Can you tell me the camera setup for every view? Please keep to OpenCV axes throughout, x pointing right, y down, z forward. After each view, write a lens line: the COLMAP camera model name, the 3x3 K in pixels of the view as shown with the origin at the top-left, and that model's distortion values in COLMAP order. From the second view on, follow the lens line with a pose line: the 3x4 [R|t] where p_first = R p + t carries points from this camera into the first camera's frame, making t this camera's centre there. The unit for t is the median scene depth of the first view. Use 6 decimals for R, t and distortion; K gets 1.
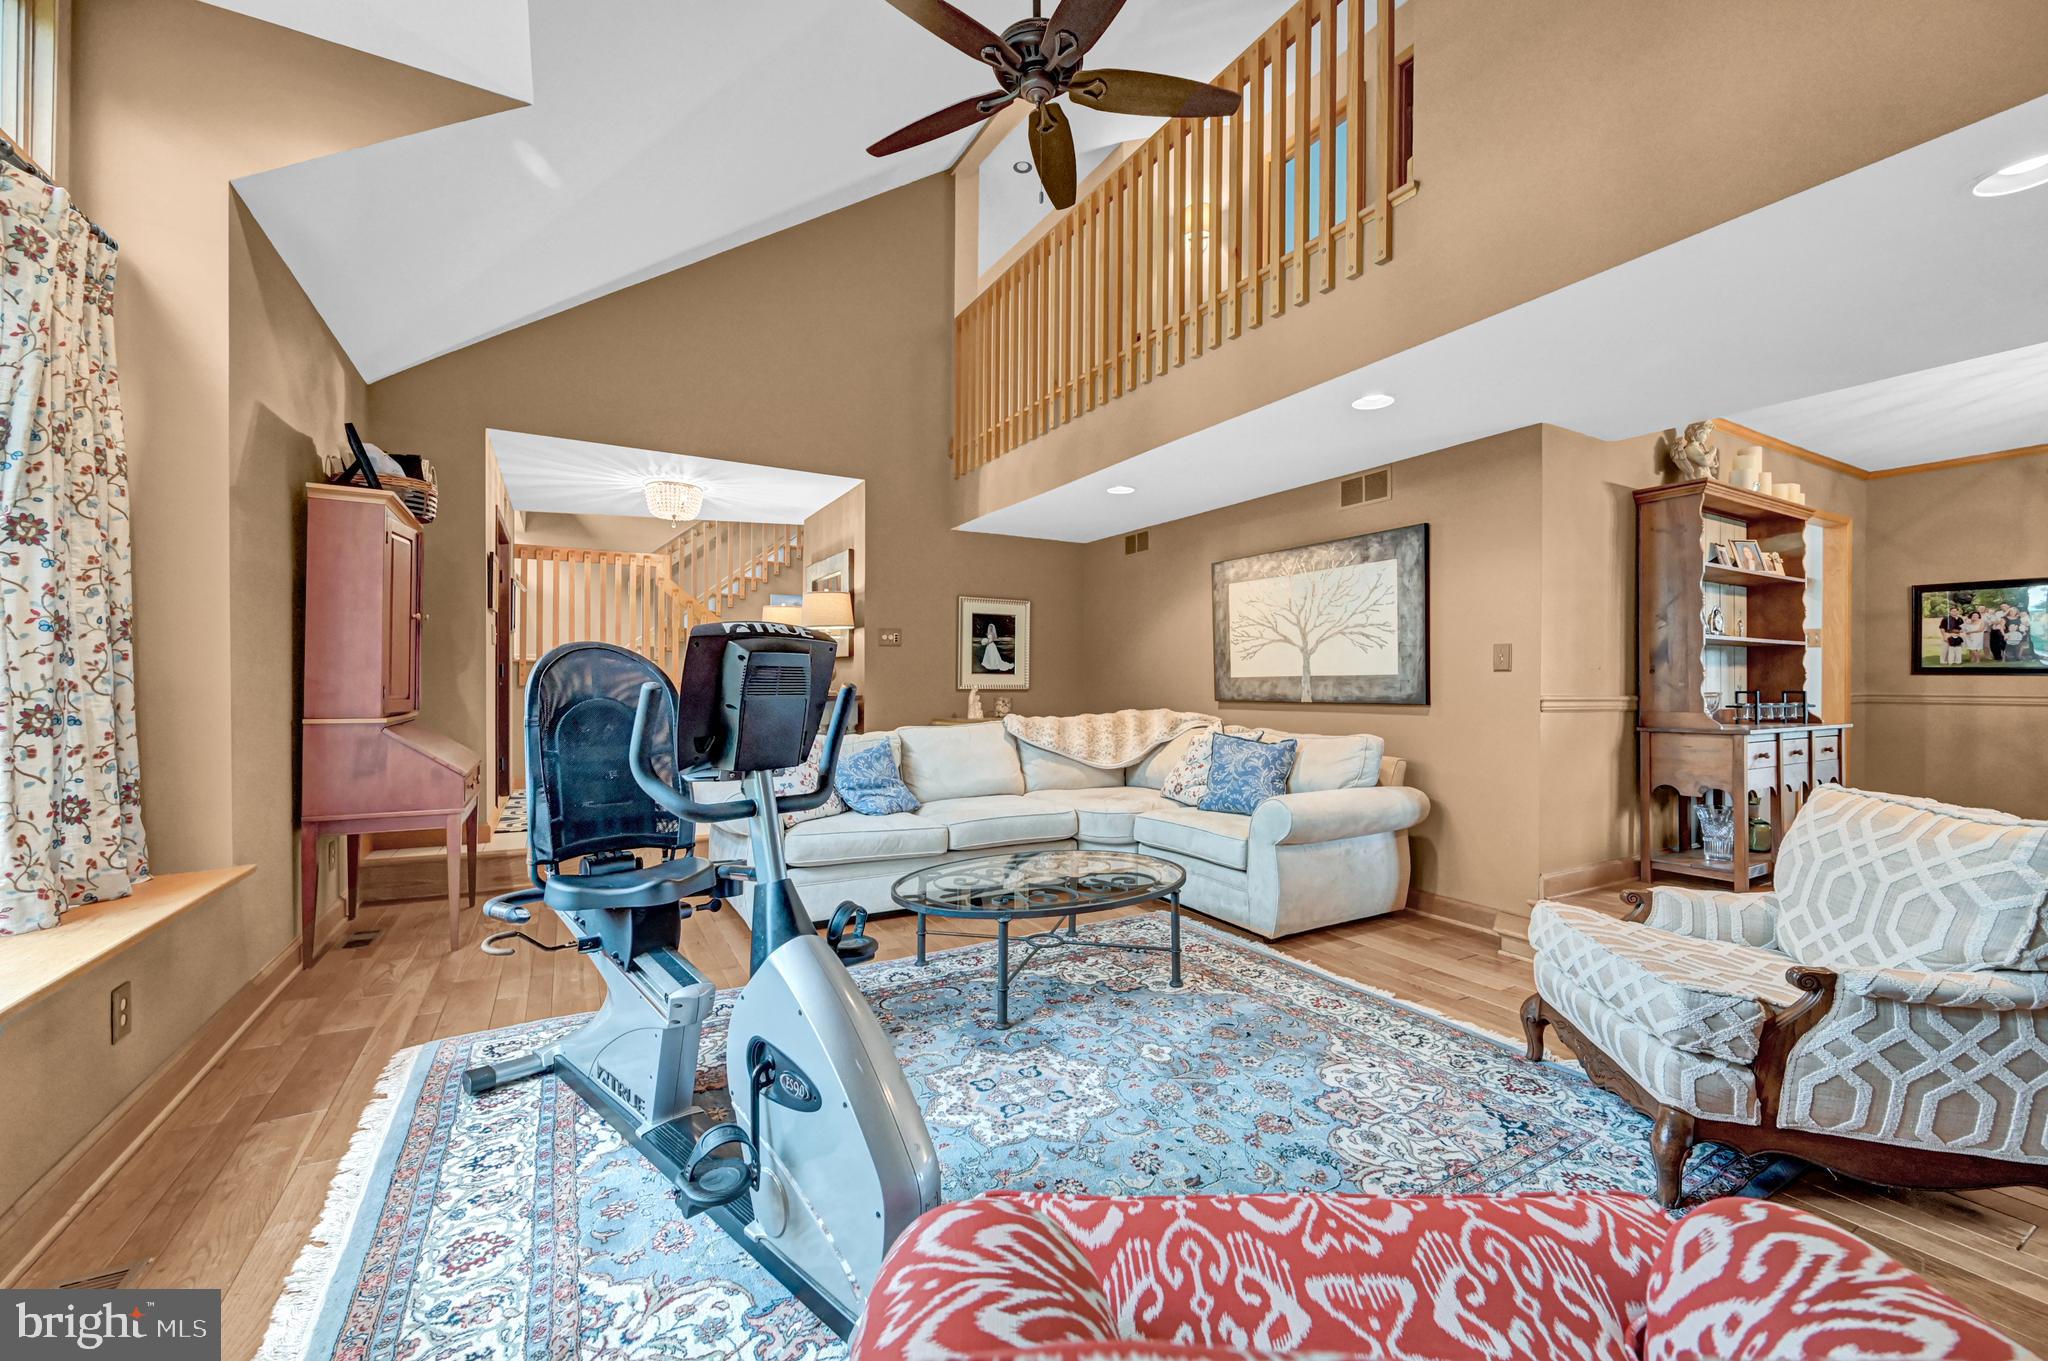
lens RADIAL K [[830.8, 0, 1028.2], [0, 830.8, 678.6], [0, 0, 1]] dist [0.002367, -0.000334]
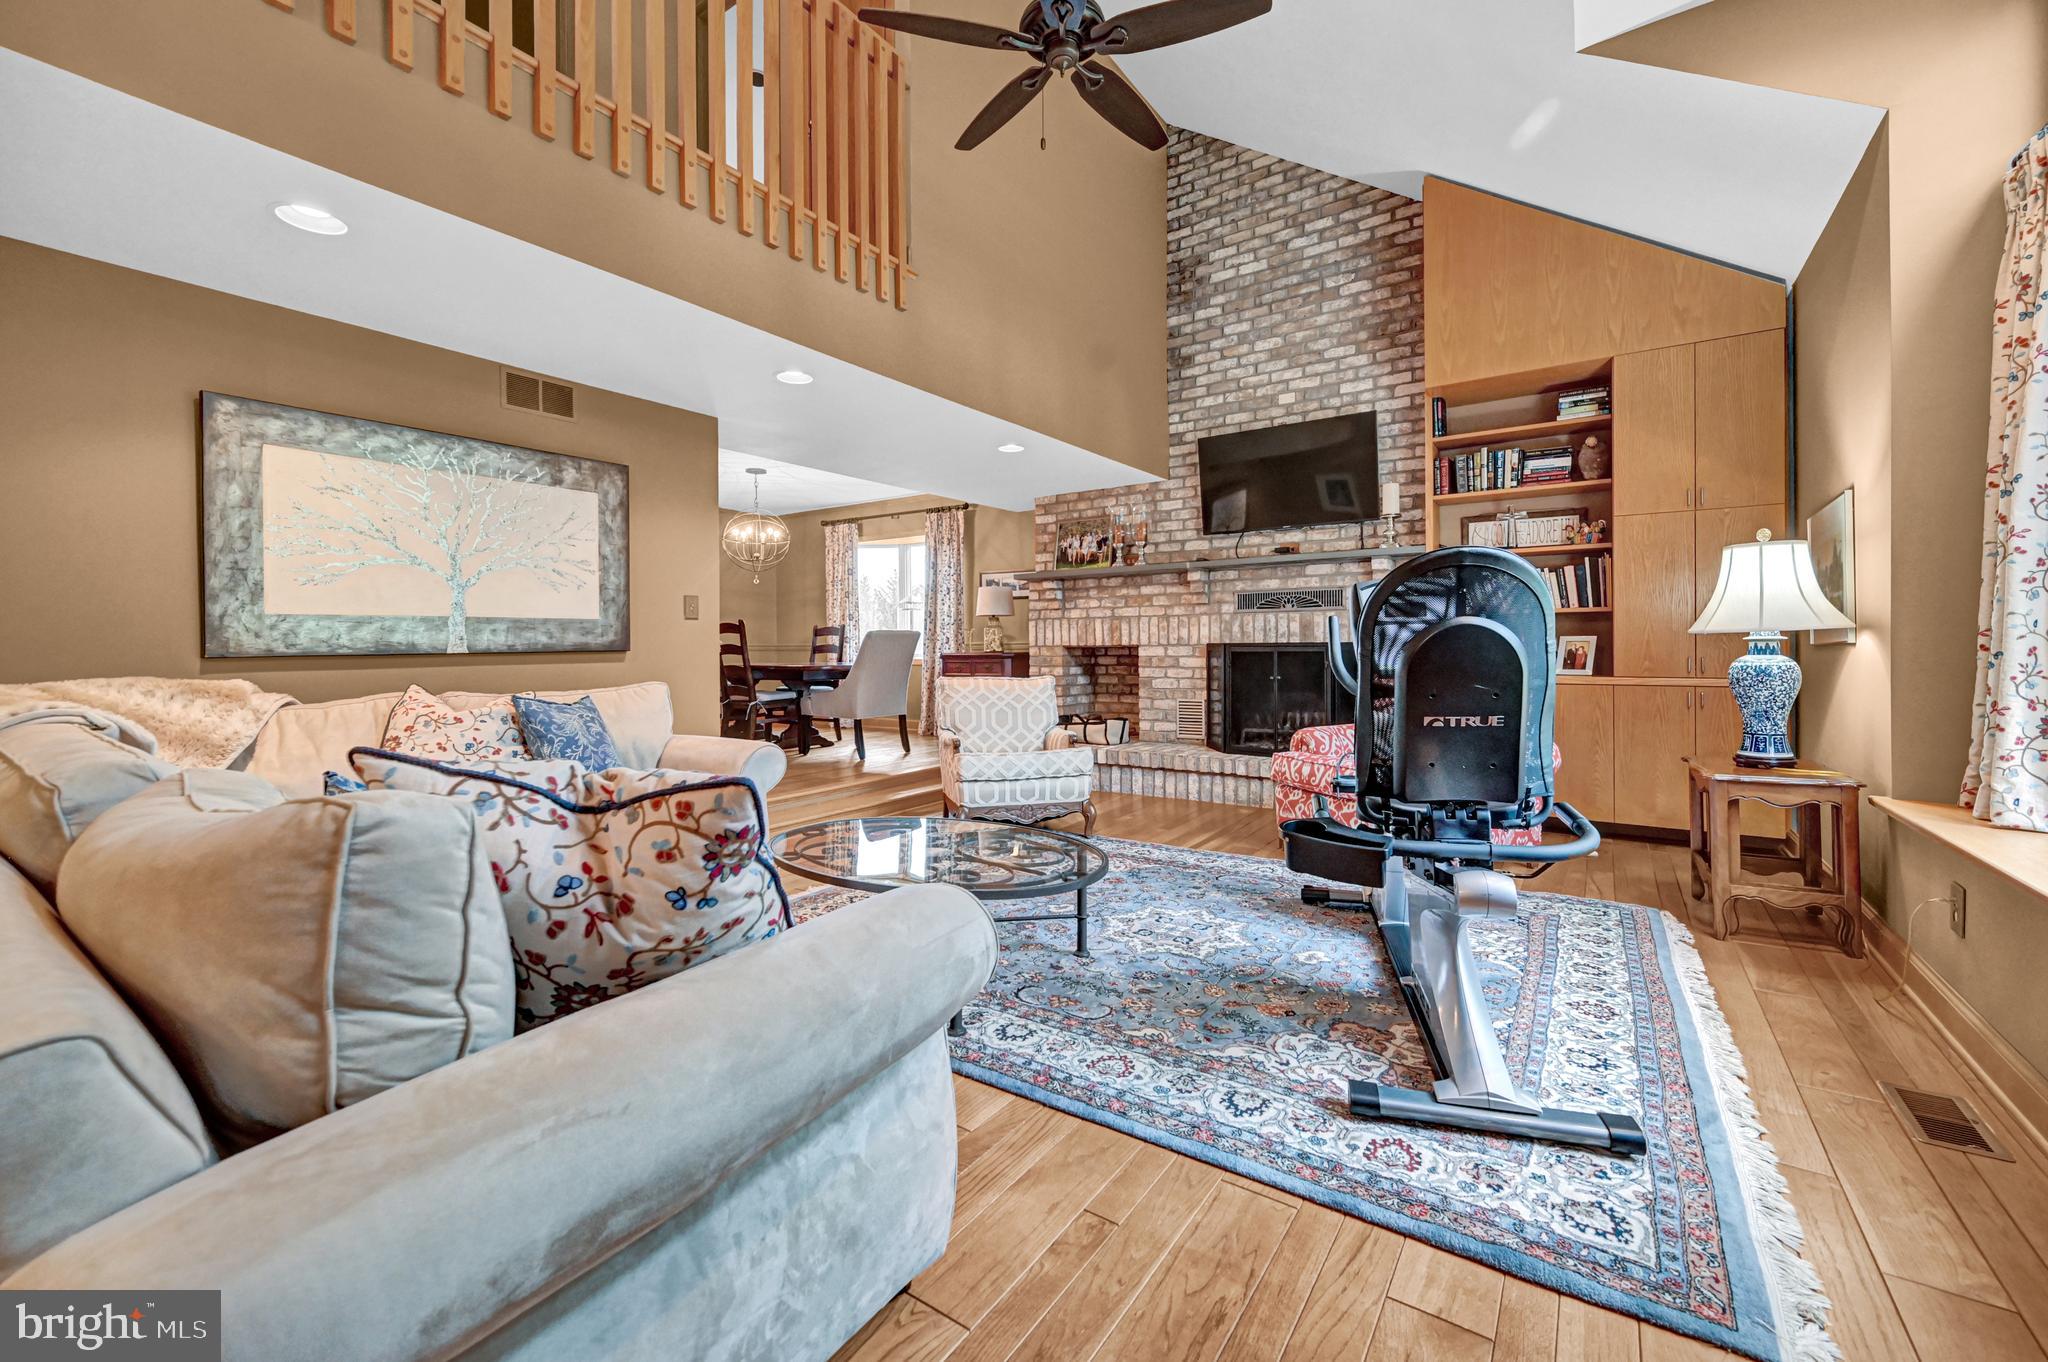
lens RADIAL K [[830.8, 0, 1024.2], [0, 830.8, 660.1], [0, 0, 1]] dist [0.002367, -0.000334]
pose [[-0.442574, -0.014412, 0.896616, -0.589368], [0.001657, 0.999856, 0.016890, 0.025643], [-0.896731, 0.008961, -0.442486, 0.979449]]
